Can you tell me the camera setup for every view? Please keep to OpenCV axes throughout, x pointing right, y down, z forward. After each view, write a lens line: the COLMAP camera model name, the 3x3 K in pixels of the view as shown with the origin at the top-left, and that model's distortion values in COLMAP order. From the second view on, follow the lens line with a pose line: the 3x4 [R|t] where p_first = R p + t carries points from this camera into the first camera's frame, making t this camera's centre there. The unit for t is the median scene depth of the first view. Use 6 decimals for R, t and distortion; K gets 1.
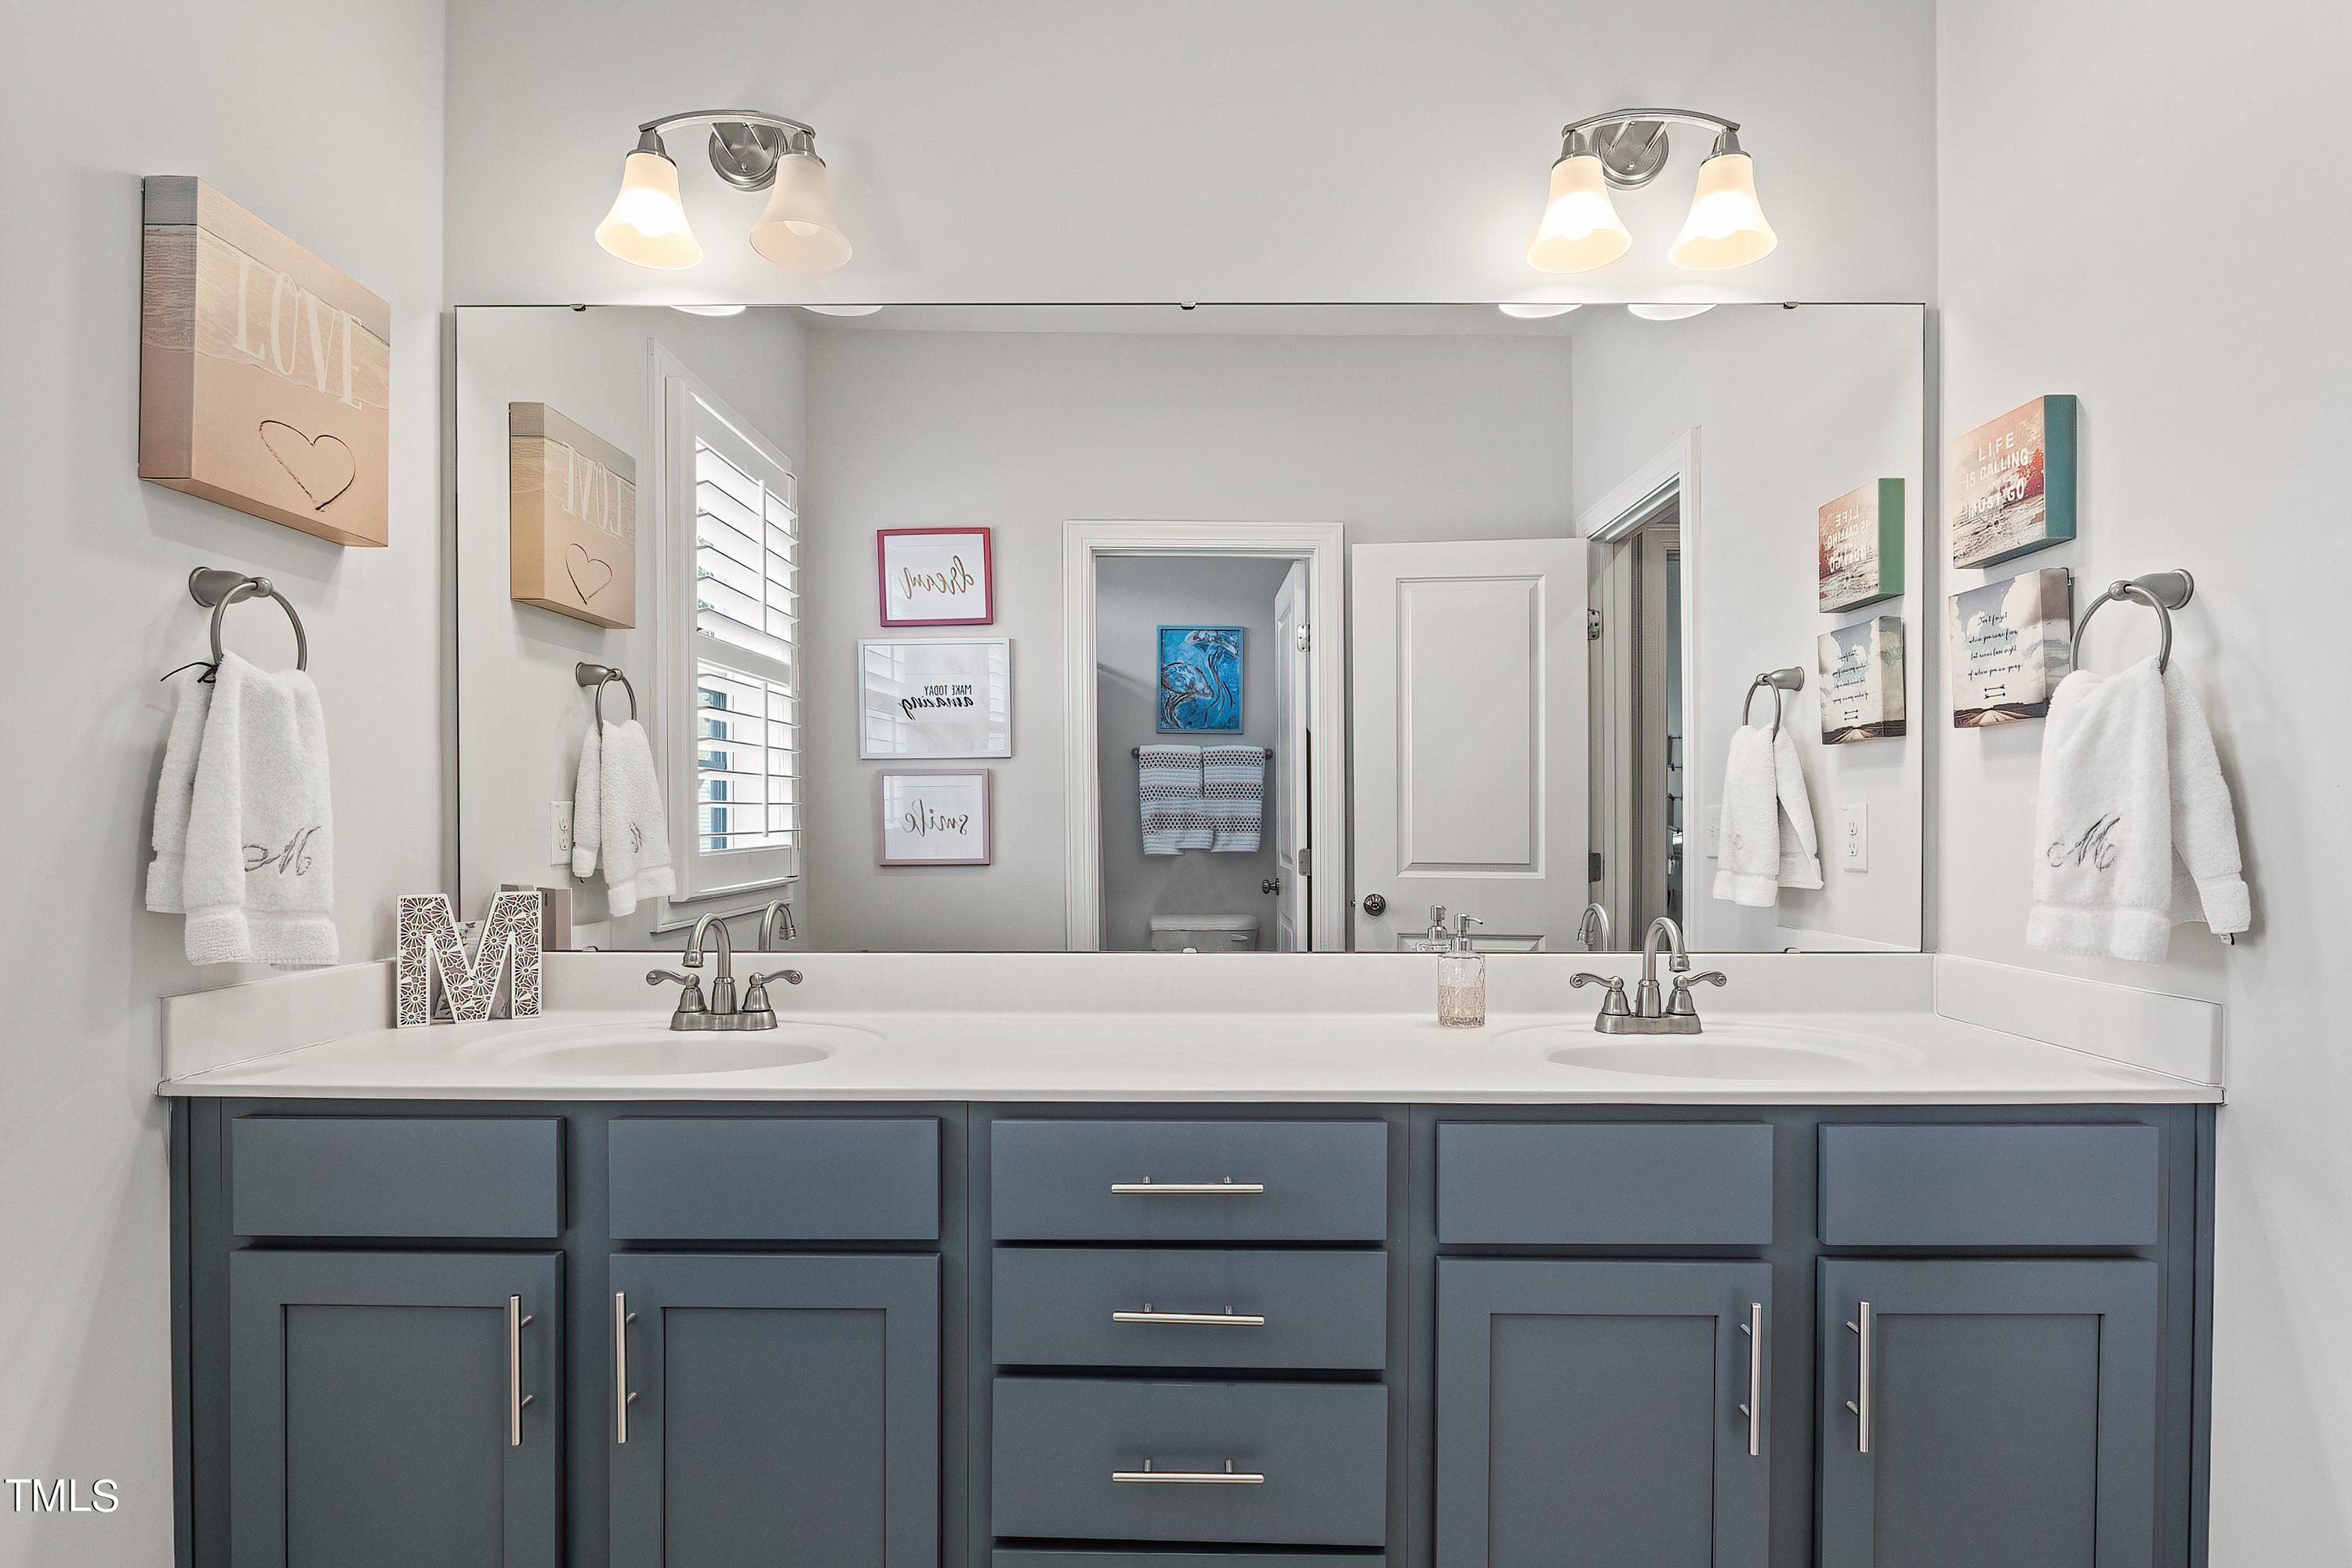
lens RADIAL K [[1210.1, 0, 1173.5], [0, 1210.1, 804.1], [0, 0, 1]] dist [-0.012469, 0.001672]
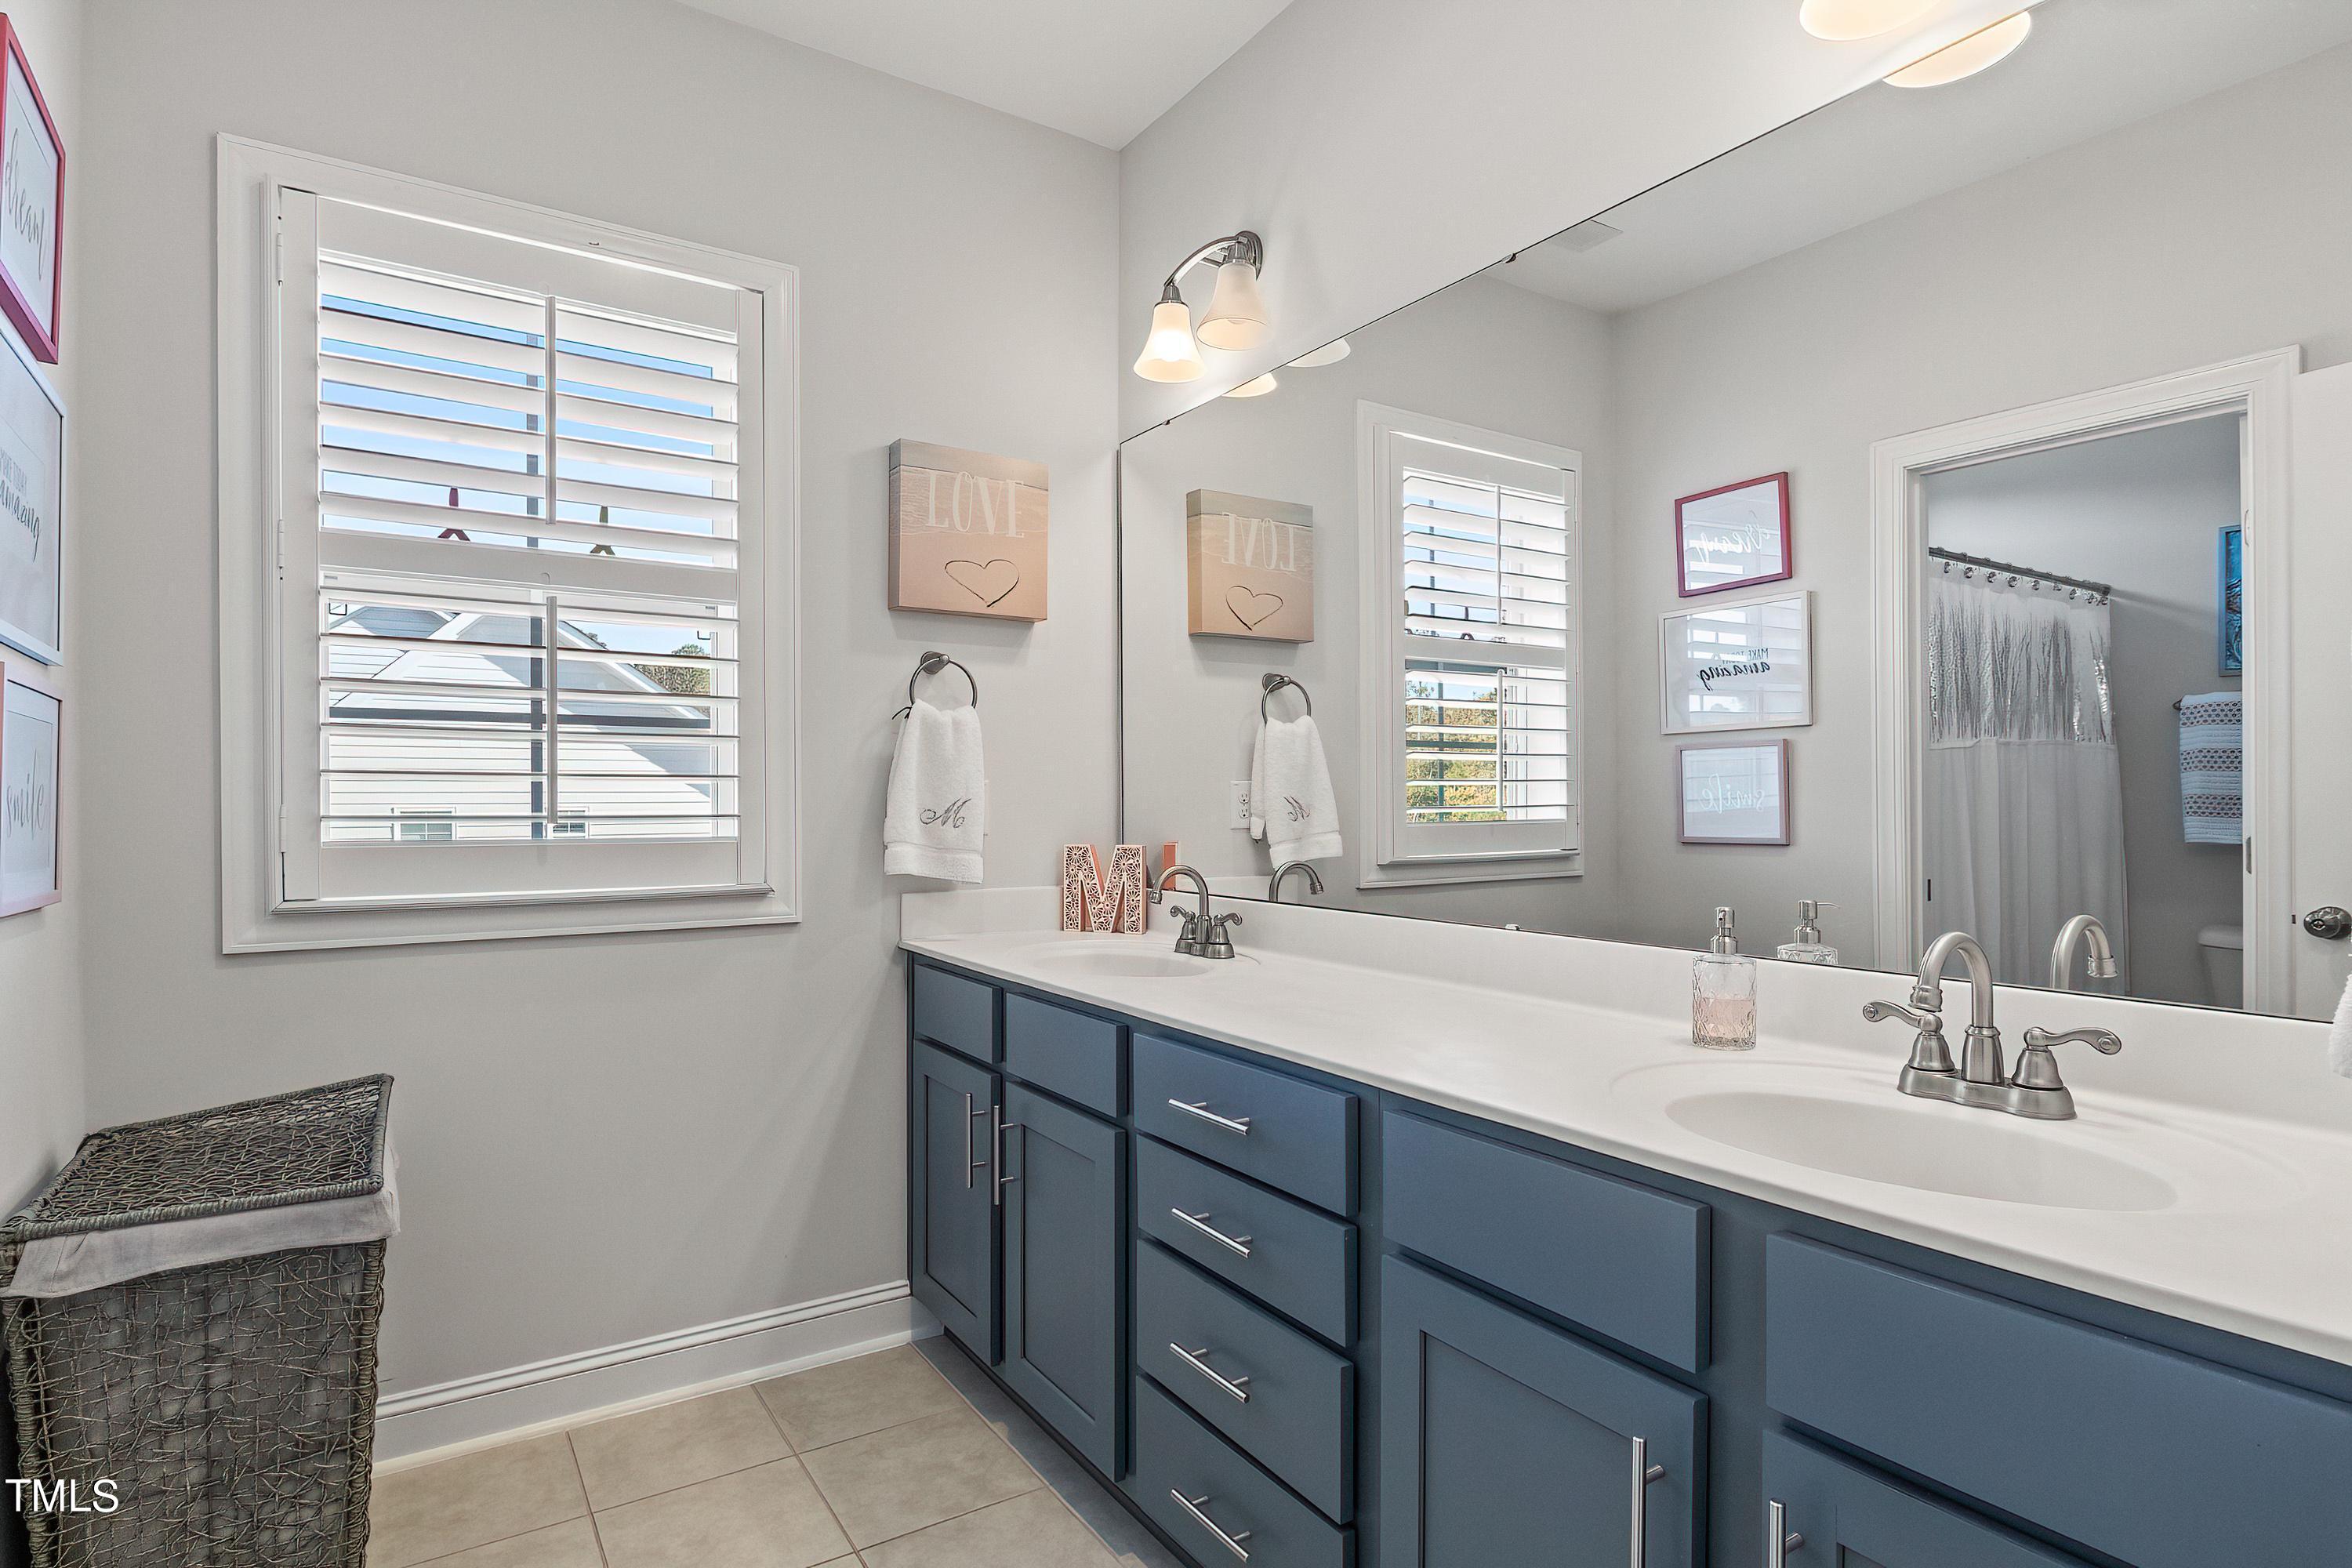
lens RADIAL K [[1210.1, 0, 1192.8], [0, 1210.1, 781.1], [0, 0, 1]] dist [-0.012469, 0.001672]
pose [[0.559399, -0.014060, -0.828780, 0.696990], [0.011971, 0.999889, -0.008883, 0.010387], [0.828812, -0.004953, 0.559505, 0.263006]]
